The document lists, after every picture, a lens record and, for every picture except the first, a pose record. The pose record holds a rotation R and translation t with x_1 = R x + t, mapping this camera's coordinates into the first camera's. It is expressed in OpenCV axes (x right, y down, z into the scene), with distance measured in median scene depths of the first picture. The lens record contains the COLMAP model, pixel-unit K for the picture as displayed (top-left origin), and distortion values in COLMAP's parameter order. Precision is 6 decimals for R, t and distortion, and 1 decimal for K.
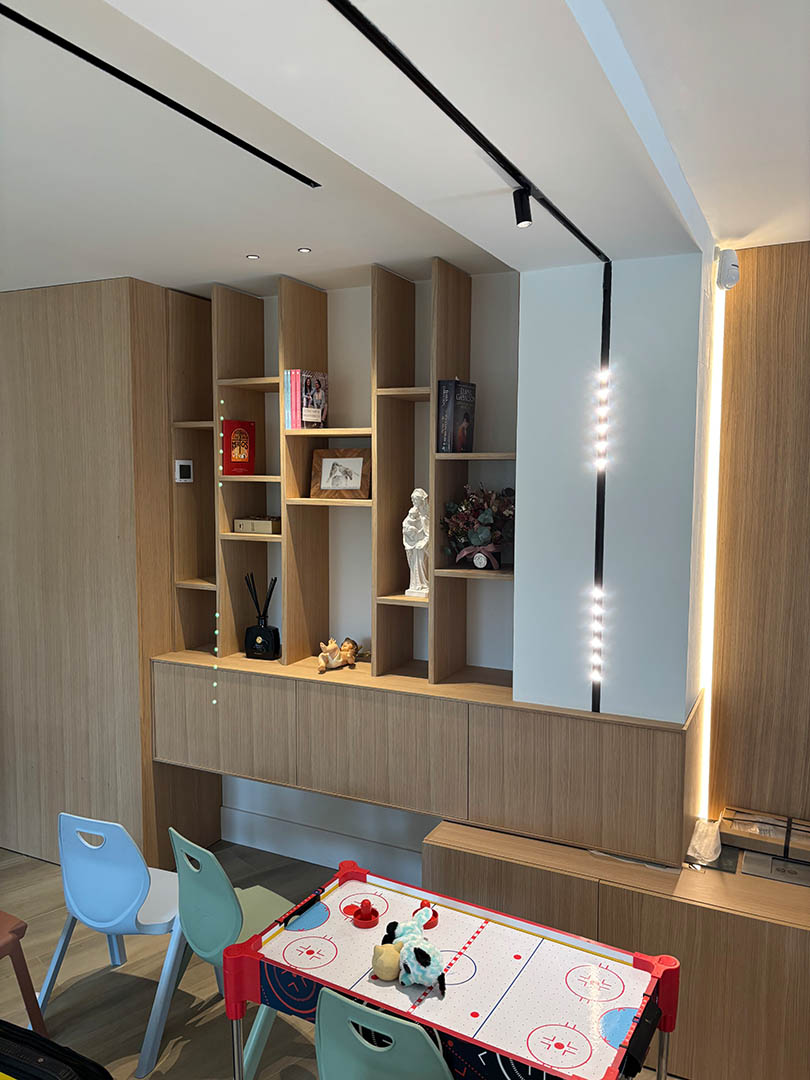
lens RADIAL K [[849.8, 0, 405.0], [0, 849.8, 540.0], [0, 0, 1]] dist [0.024380, 0.002748]
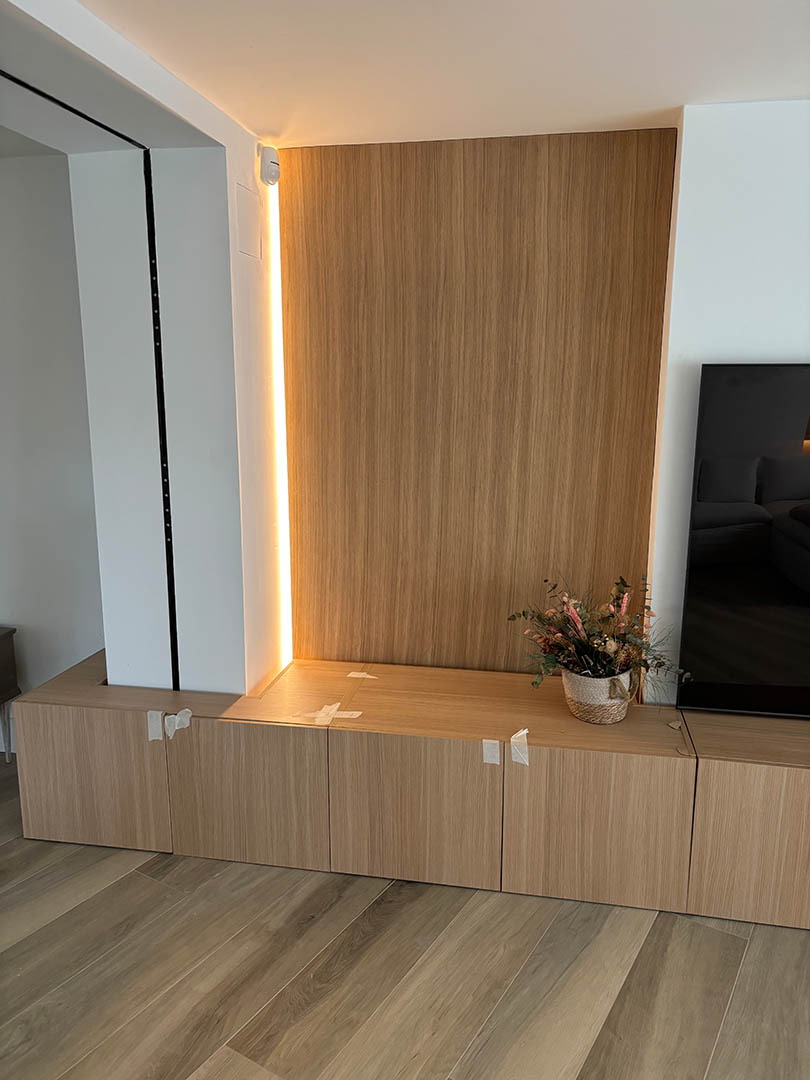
lens RADIAL K [[828.6, 0, 404.1], [0, 828.6, 536.8], [0, 0, 1]] dist [0.007658, 0.005976]
pose [[0.962017, -0.052596, 0.267875, 0.174525], [0.019947, 0.992184, 0.123178, 0.020940], [-0.272260, -0.113156, 0.955547, -0.089936]]
